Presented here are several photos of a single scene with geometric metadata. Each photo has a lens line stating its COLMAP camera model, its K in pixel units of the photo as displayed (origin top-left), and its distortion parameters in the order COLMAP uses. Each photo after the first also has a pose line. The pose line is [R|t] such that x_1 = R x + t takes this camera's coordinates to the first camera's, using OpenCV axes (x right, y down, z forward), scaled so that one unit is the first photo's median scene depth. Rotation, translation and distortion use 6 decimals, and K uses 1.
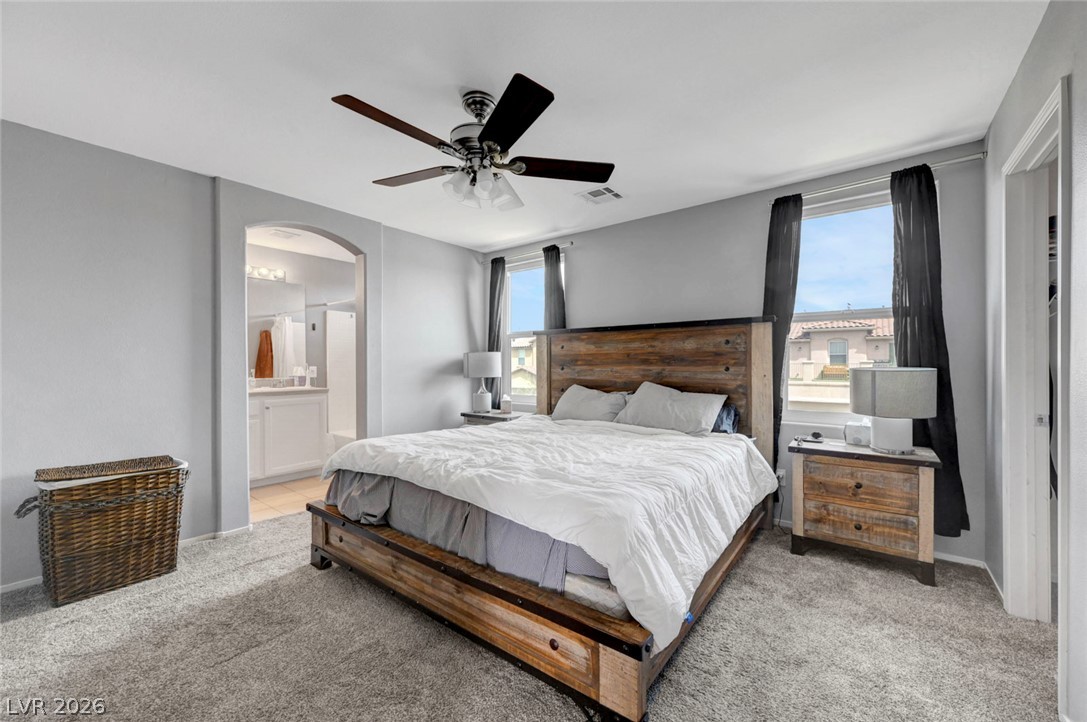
lens RADIAL K [[426.1, 0, 543.5], [0, 426.1, 361.0], [0, 0, 1]] dist [-0.071527, -0.000075]
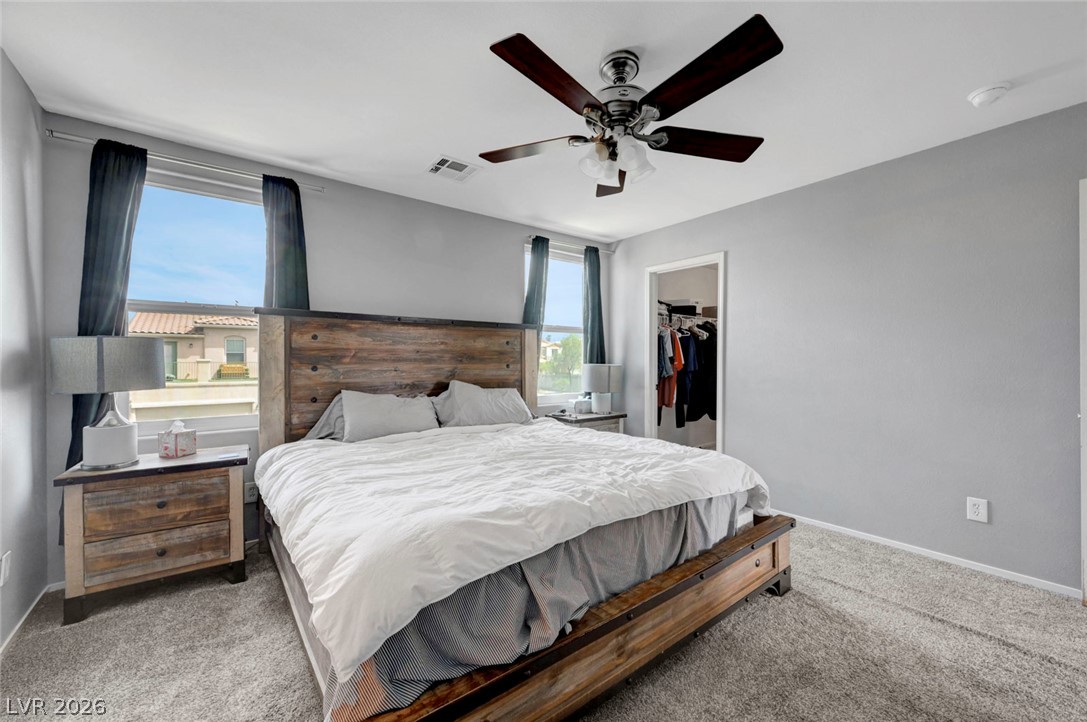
lens RADIAL K [[424.7, 0, 543.5], [0, 424.7, 361.0], [0, 0, 1]] dist [0.059648, -0.000006]
pose [[0.239682, 0.001405, 0.970850, -0.531123], [-0.004571, 0.999990, -0.000318, 0.003592], [-0.970841, -0.004361, 0.239686, 0.460576]]
